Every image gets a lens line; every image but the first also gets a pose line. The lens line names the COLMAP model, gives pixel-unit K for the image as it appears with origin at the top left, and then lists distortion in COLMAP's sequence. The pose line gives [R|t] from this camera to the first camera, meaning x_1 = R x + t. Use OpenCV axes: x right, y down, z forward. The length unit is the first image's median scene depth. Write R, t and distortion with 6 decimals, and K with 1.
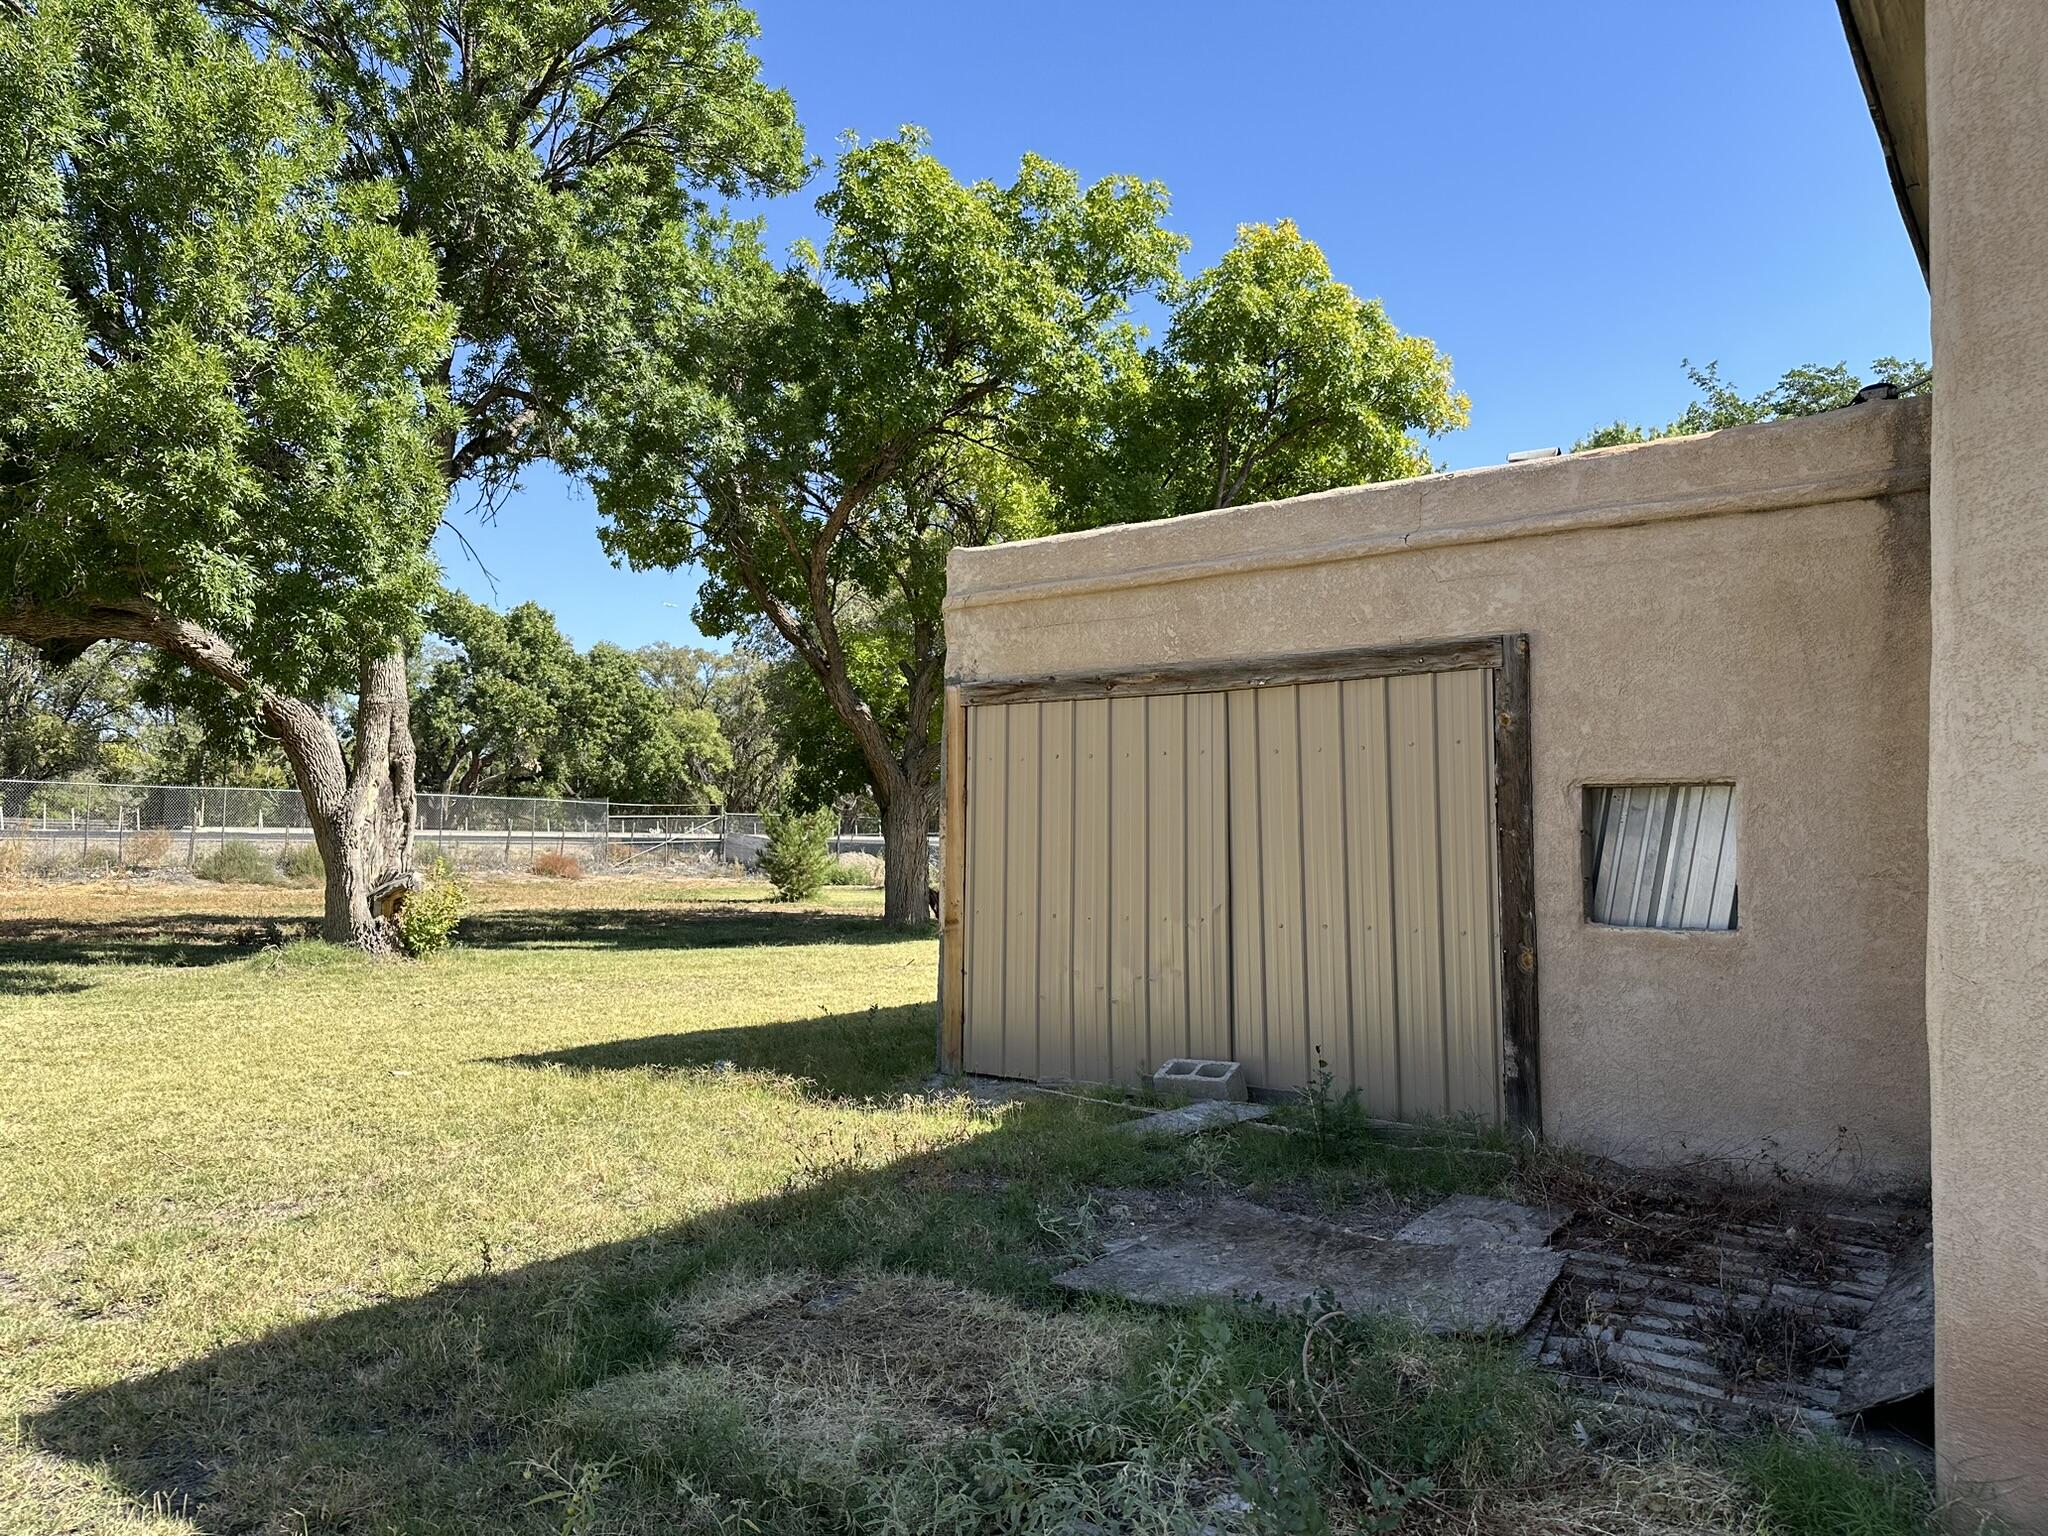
lens RADIAL K [[1490.4, 0, 1021.5], [0, 1490.4, 788.7], [0, 0, 1]] dist [0.075575, -0.095906]
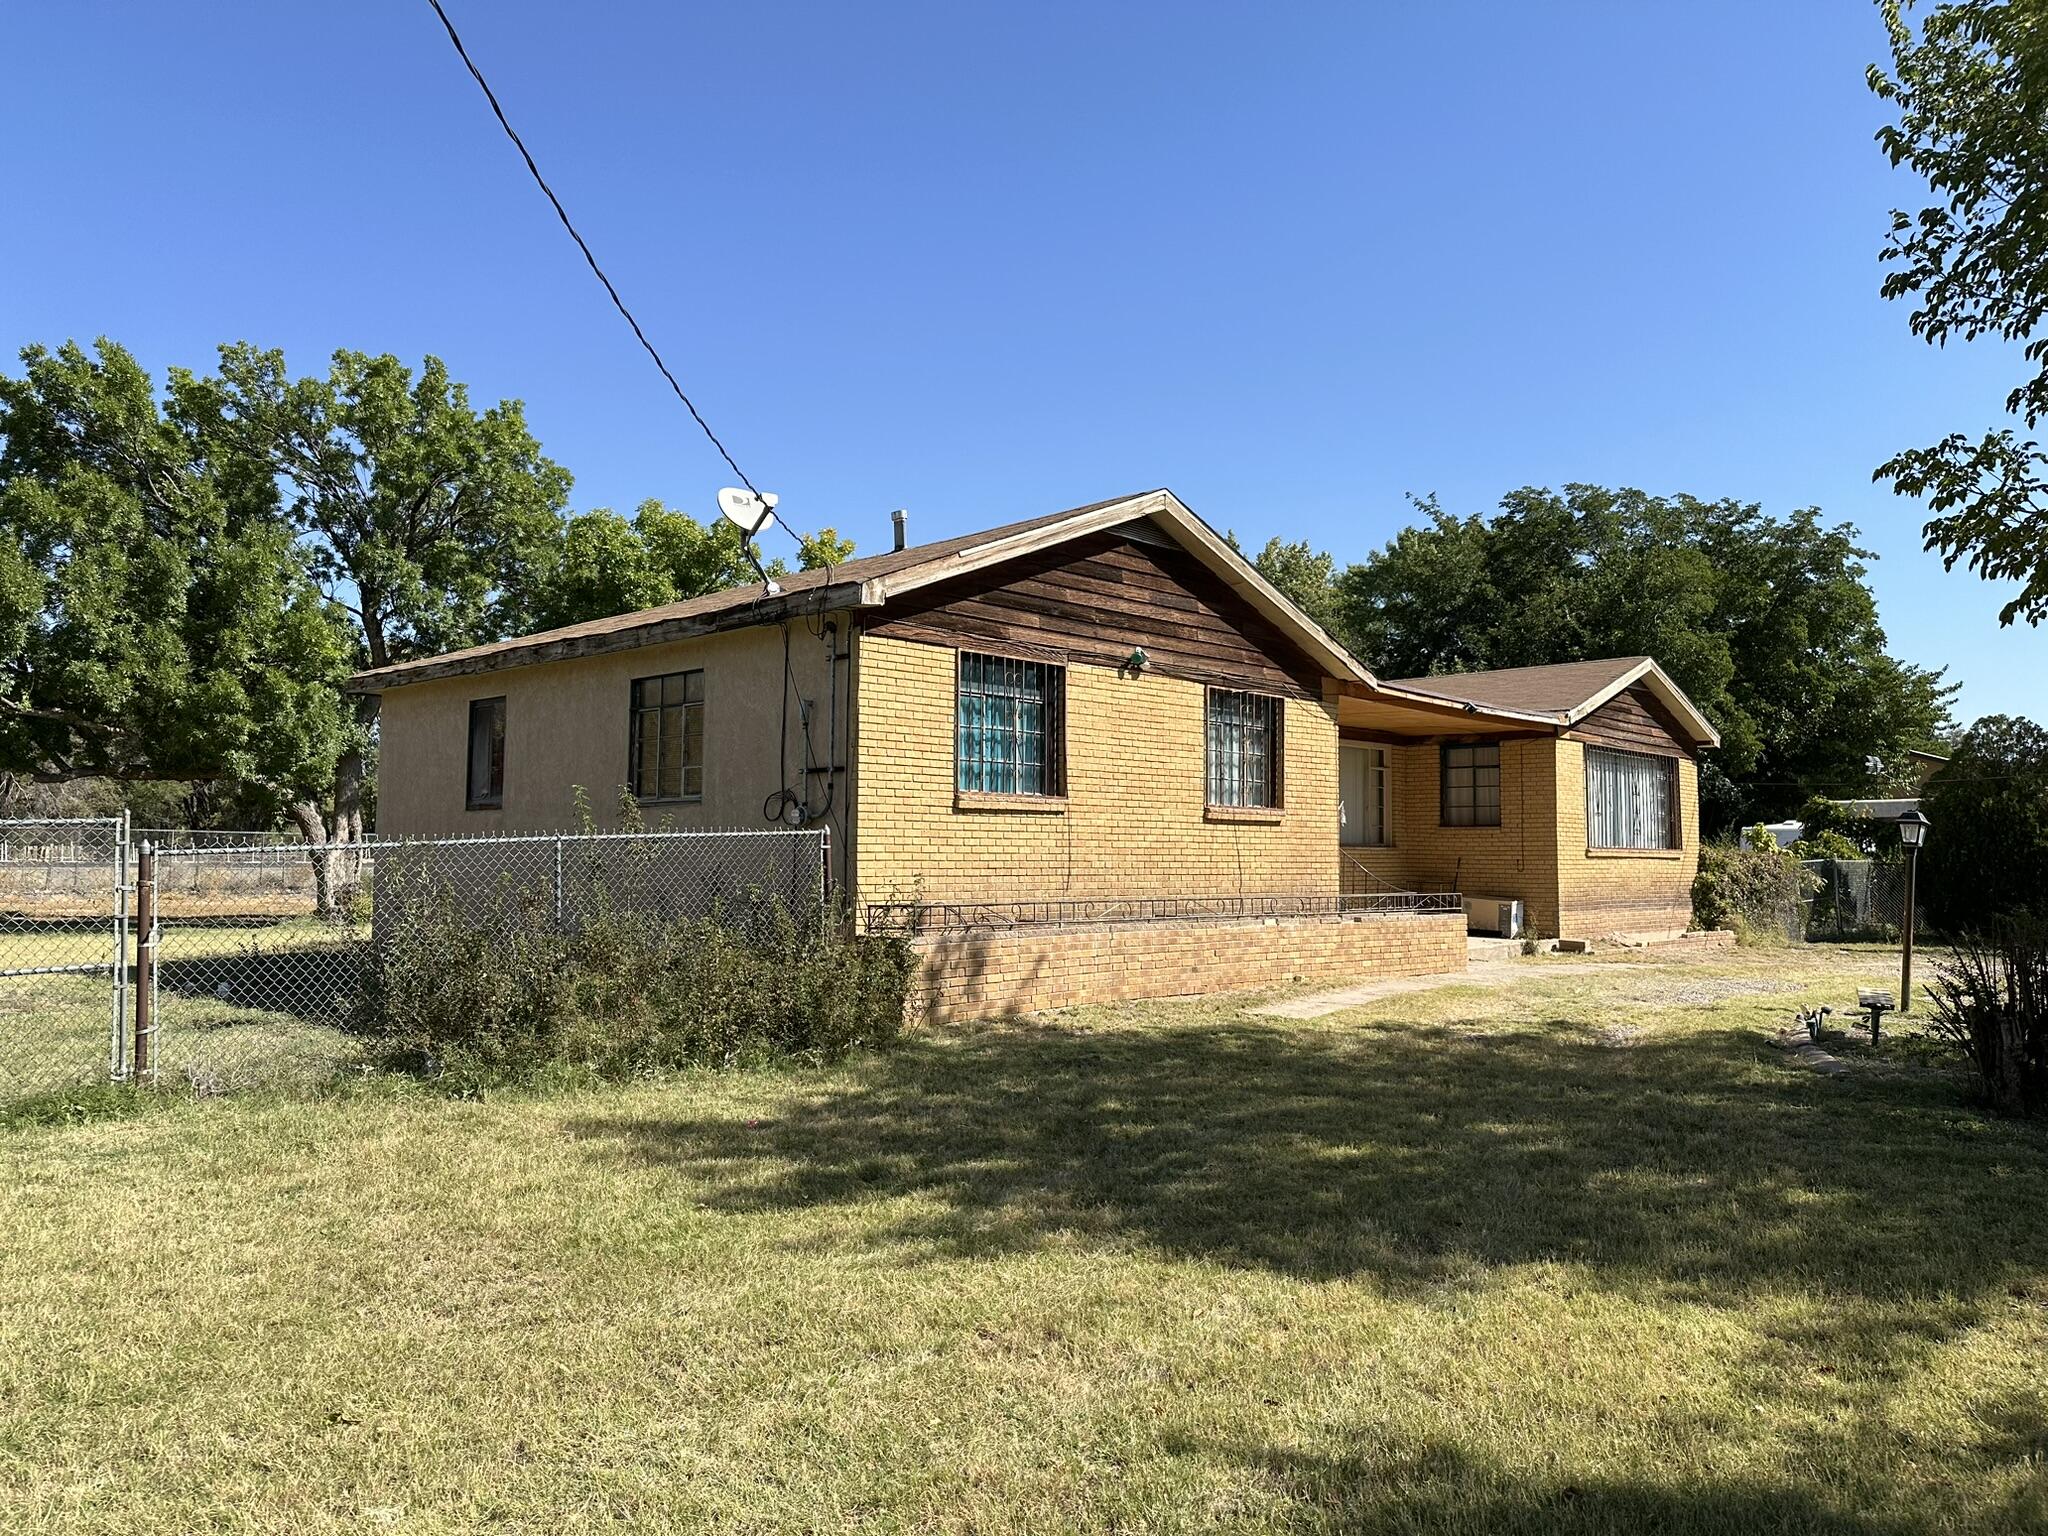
lens RADIAL K [[1490.4, 0, 1047.3], [0, 1490.4, 752.1], [0, 0, 1]] dist [0.075575, -0.095906]
pose [[0.993629, -0.015955, -0.111569, 1.039007], [0.011962, 0.999267, -0.036369, -0.049977], [0.112068, 0.034803, 0.993091, -1.287283]]
